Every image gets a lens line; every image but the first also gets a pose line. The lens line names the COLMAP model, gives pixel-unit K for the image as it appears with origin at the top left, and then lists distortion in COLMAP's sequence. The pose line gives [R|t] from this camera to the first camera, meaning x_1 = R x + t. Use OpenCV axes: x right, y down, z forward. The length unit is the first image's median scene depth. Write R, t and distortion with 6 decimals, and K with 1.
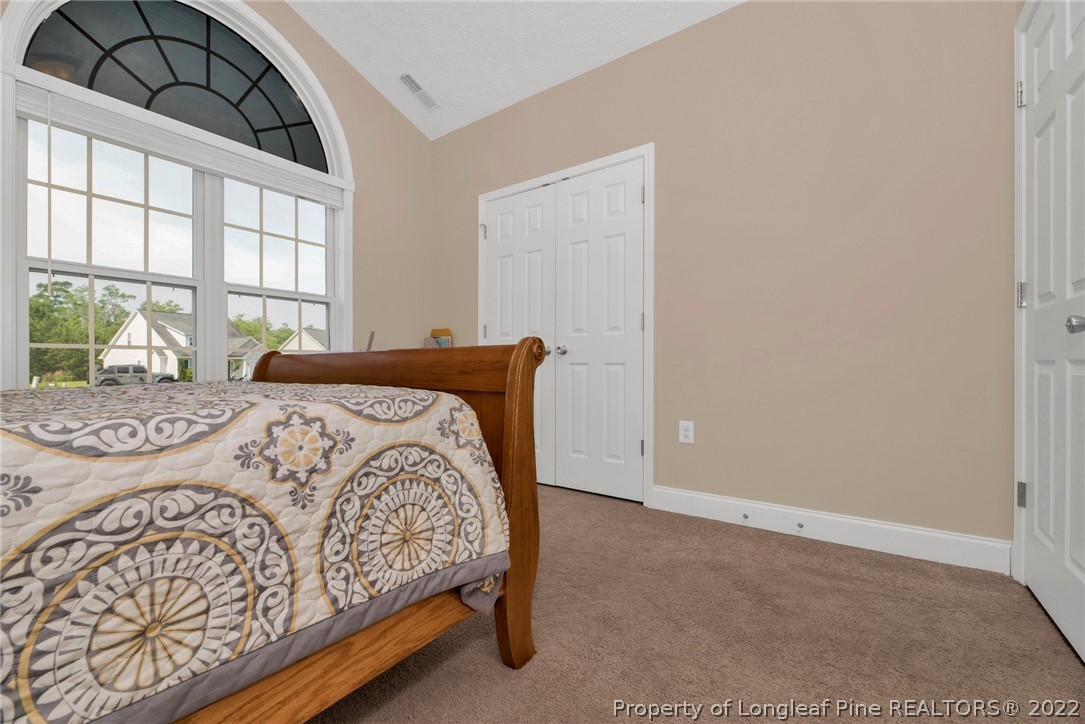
lens RADIAL K [[455.8, 0, 535.4], [0, 455.8, 362.1], [0, 0, 1]] dist [-0.000402, -0.000082]
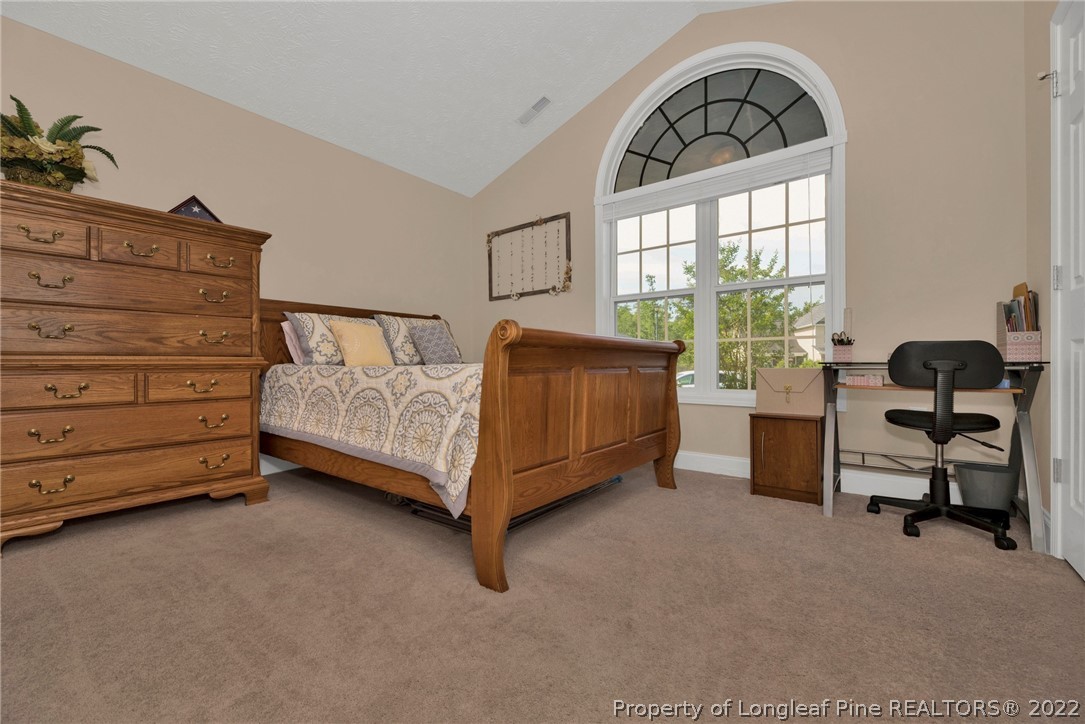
lens RADIAL K [[455.8, 0, 535.4], [0, 455.8, 362.1], [0, 0, 1]] dist [-0.000402, -0.000082]
pose [[-0.043469, 0.004131, -0.999046, 1.301281], [0.012714, 0.999913, 0.003582, 0.054376], [0.998974, -0.012546, -0.043518, 1.287794]]
